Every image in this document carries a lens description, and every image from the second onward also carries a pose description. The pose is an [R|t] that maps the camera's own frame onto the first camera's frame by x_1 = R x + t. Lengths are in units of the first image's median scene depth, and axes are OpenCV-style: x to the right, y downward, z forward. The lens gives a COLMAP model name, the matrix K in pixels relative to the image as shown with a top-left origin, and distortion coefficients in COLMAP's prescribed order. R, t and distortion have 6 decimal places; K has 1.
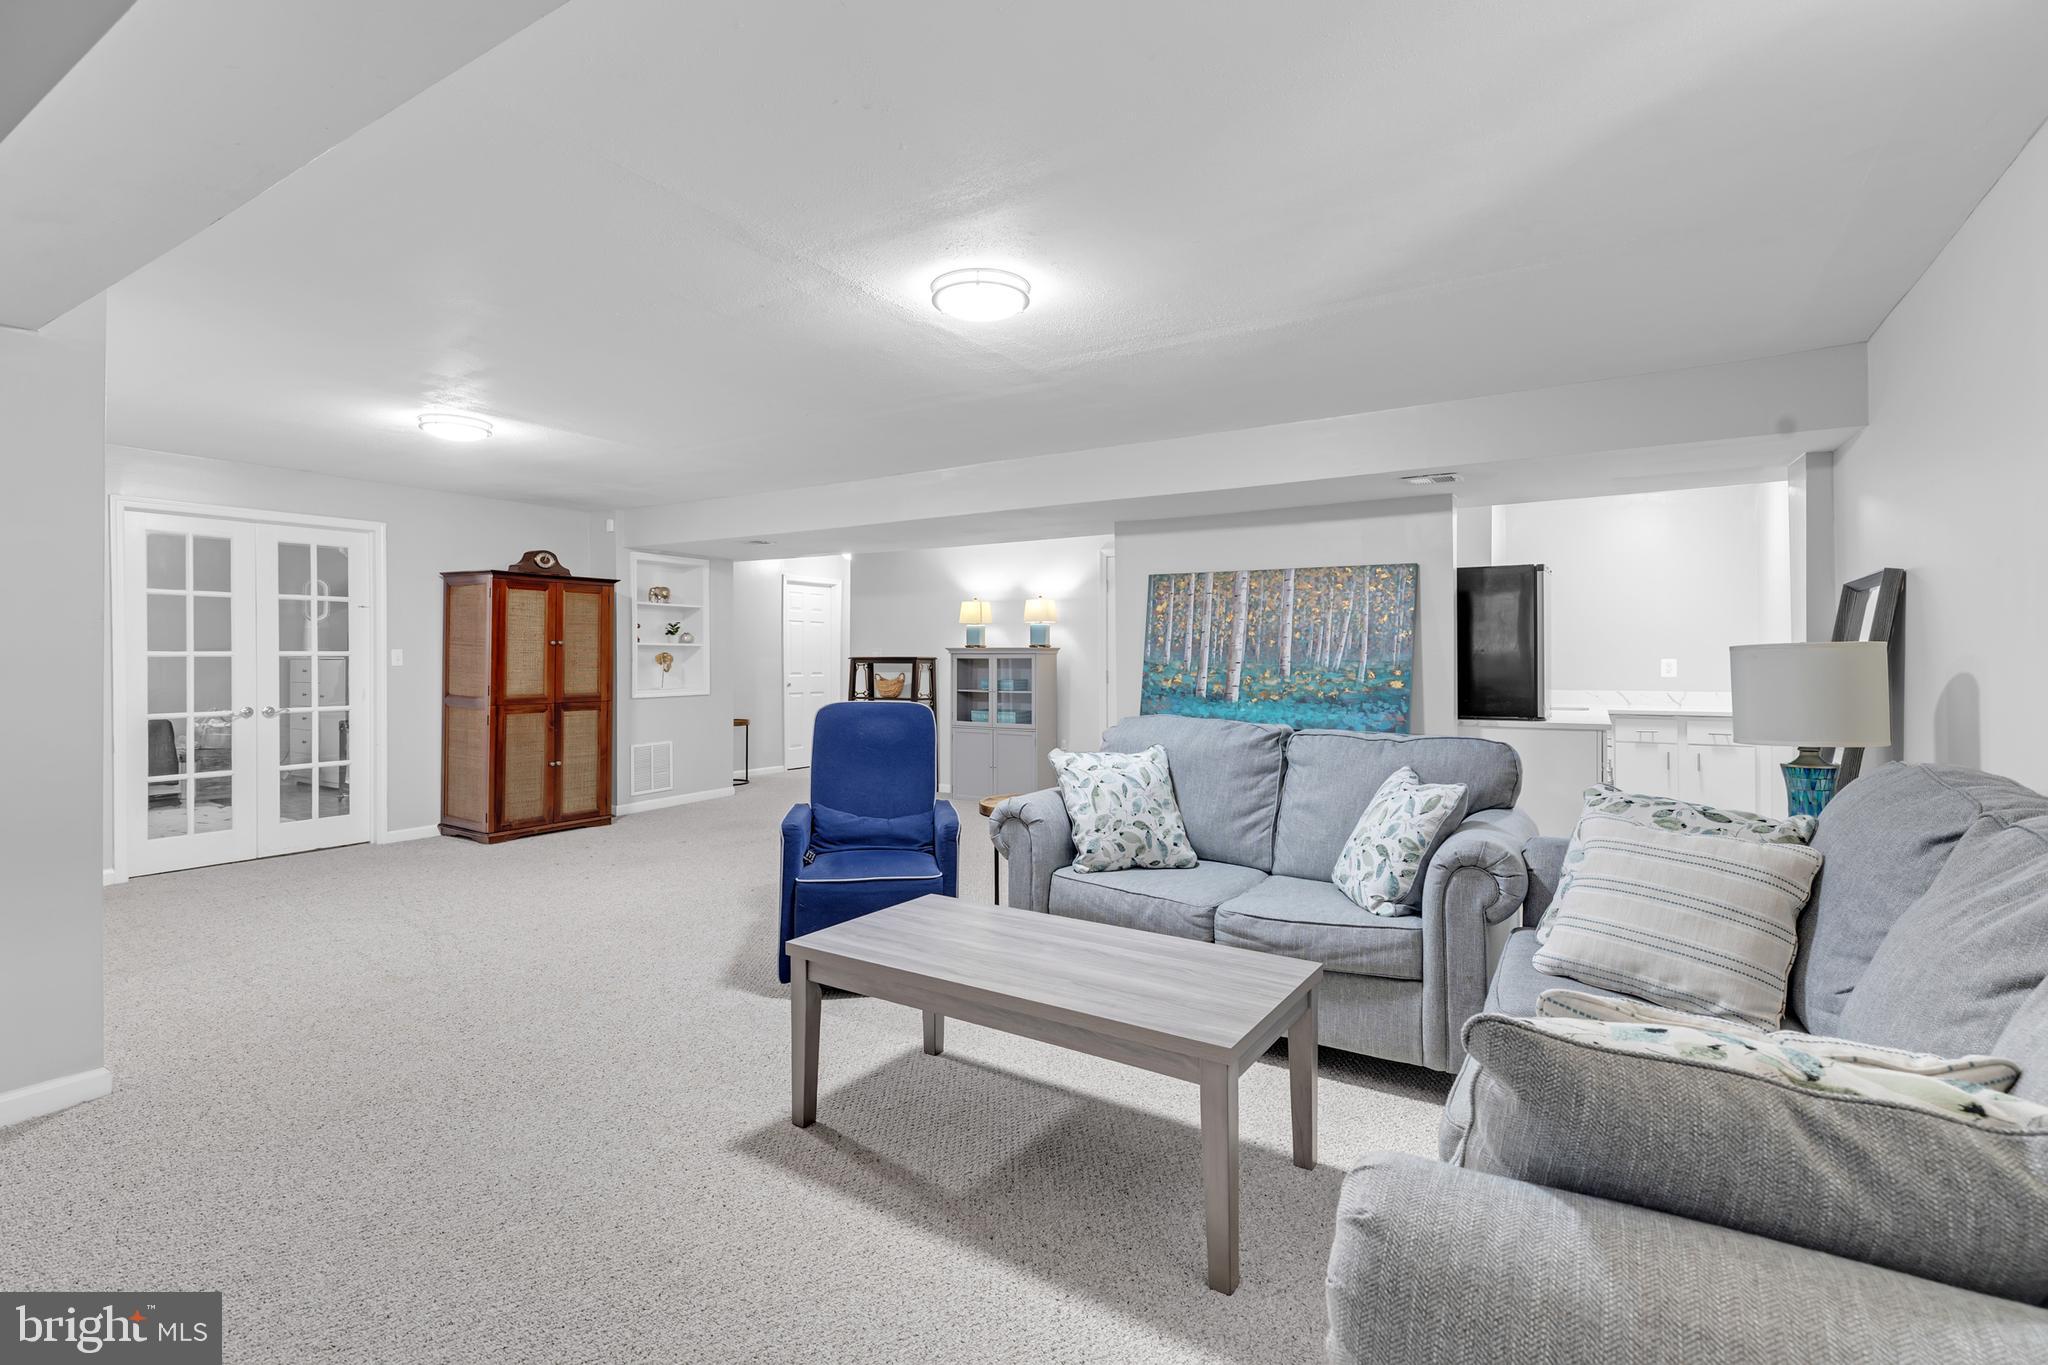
lens RADIAL K [[939.8, 0, 1018.2], [0, 939.8, 643.9], [0, 0, 1]] dist [0.003106, -0.000014]
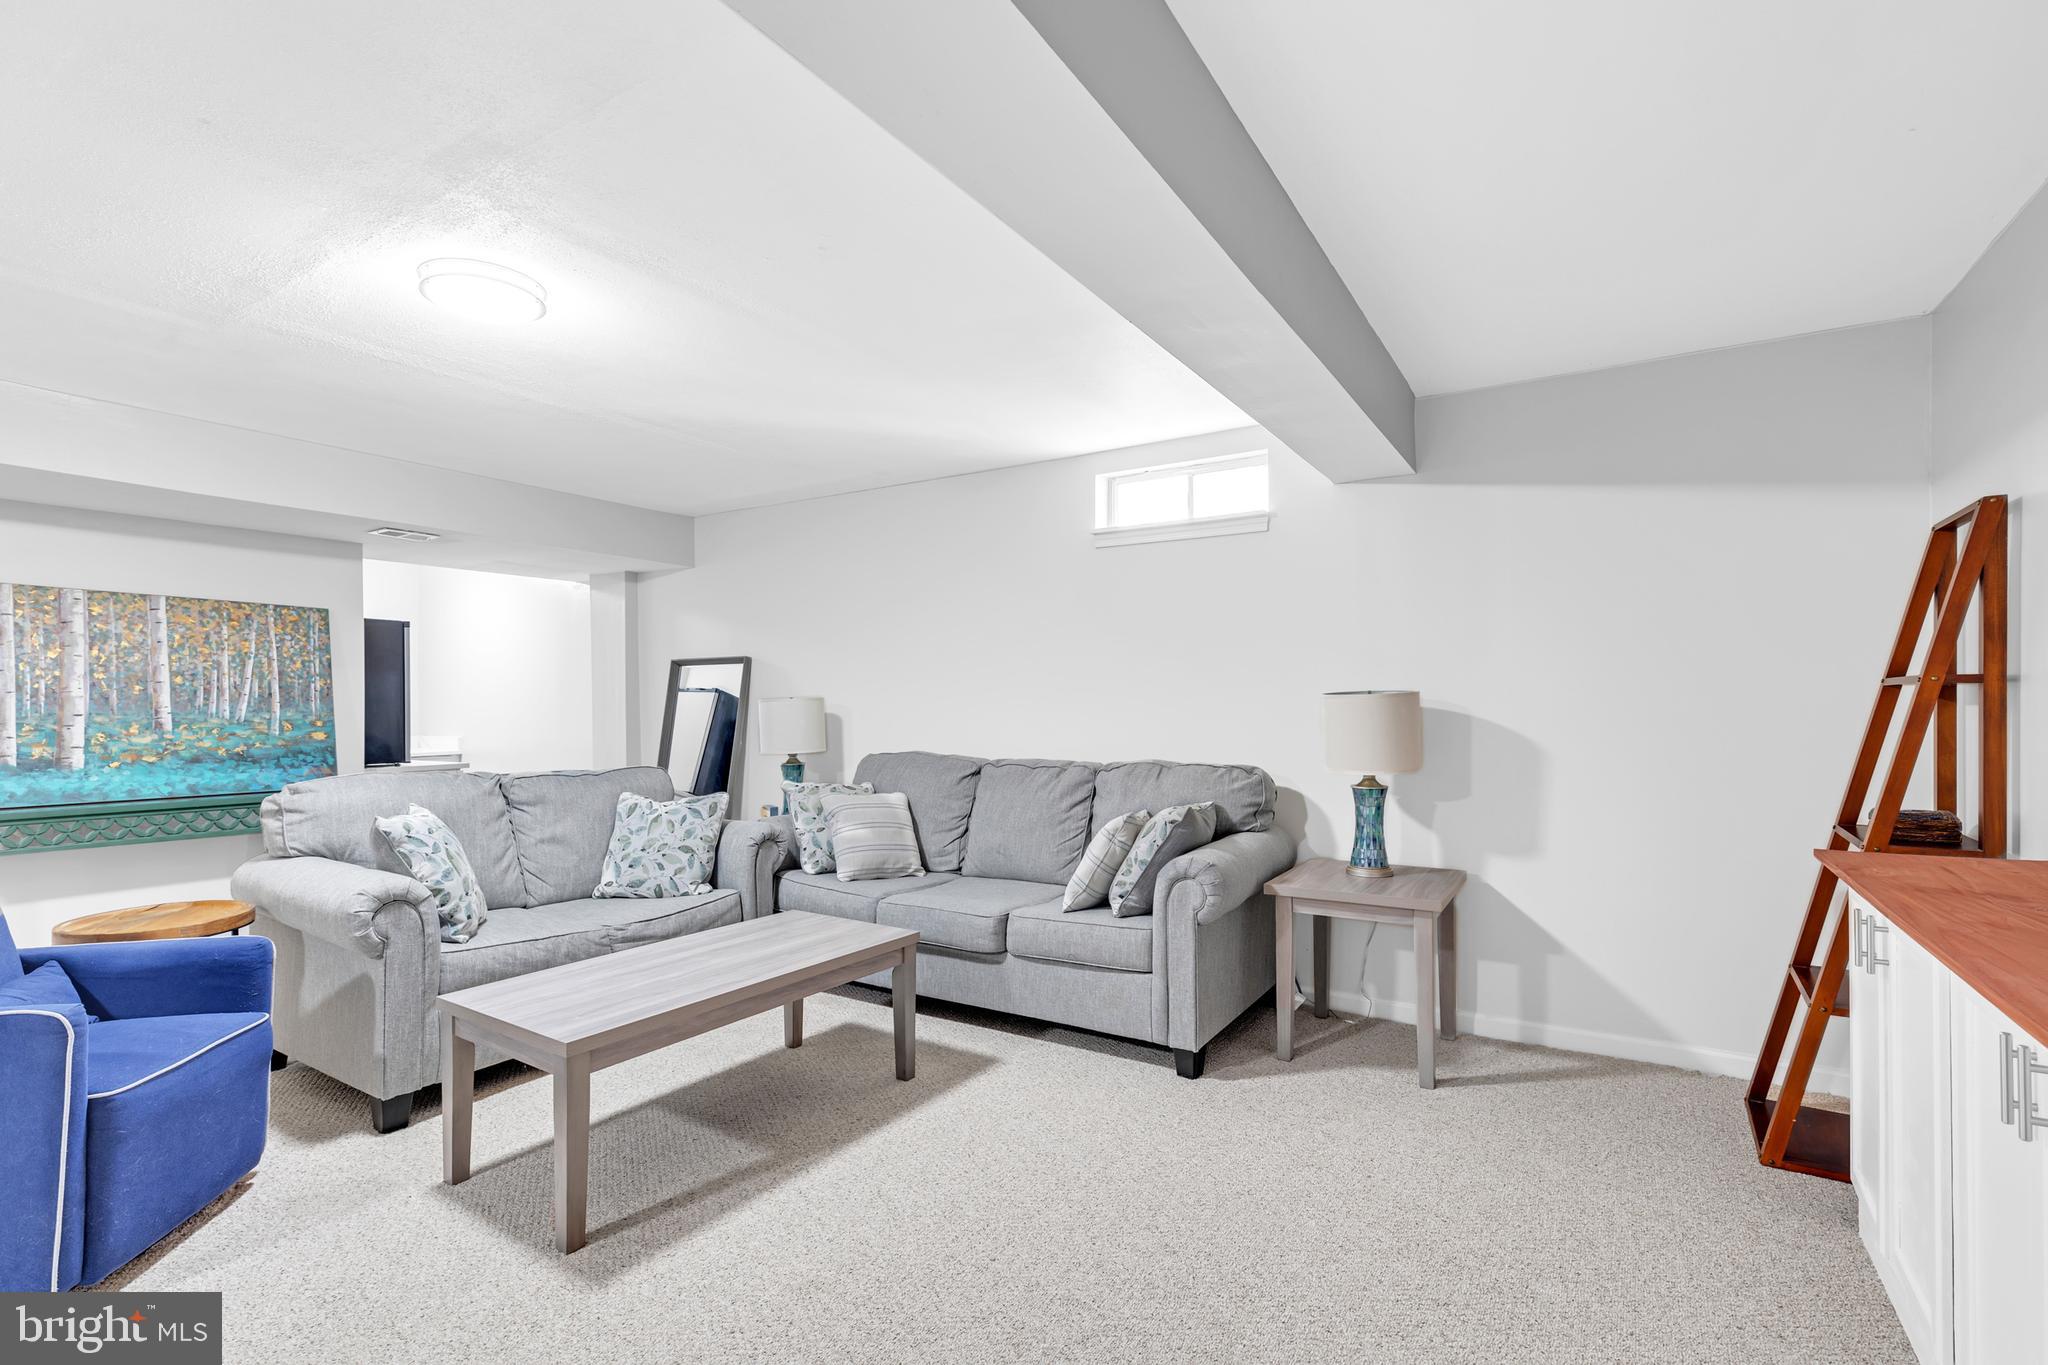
lens RADIAL K [[939.8, 0, 1022.2], [0, 939.8, 698.9], [0, 0, 1]] dist [0.003106, -0.000014]
pose [[-0.002653, 0.006529, 0.999975, -0.532603], [-0.011636, 0.999911, -0.006560, 0.004012], [-0.999929, -0.011653, -0.002576, 0.289971]]
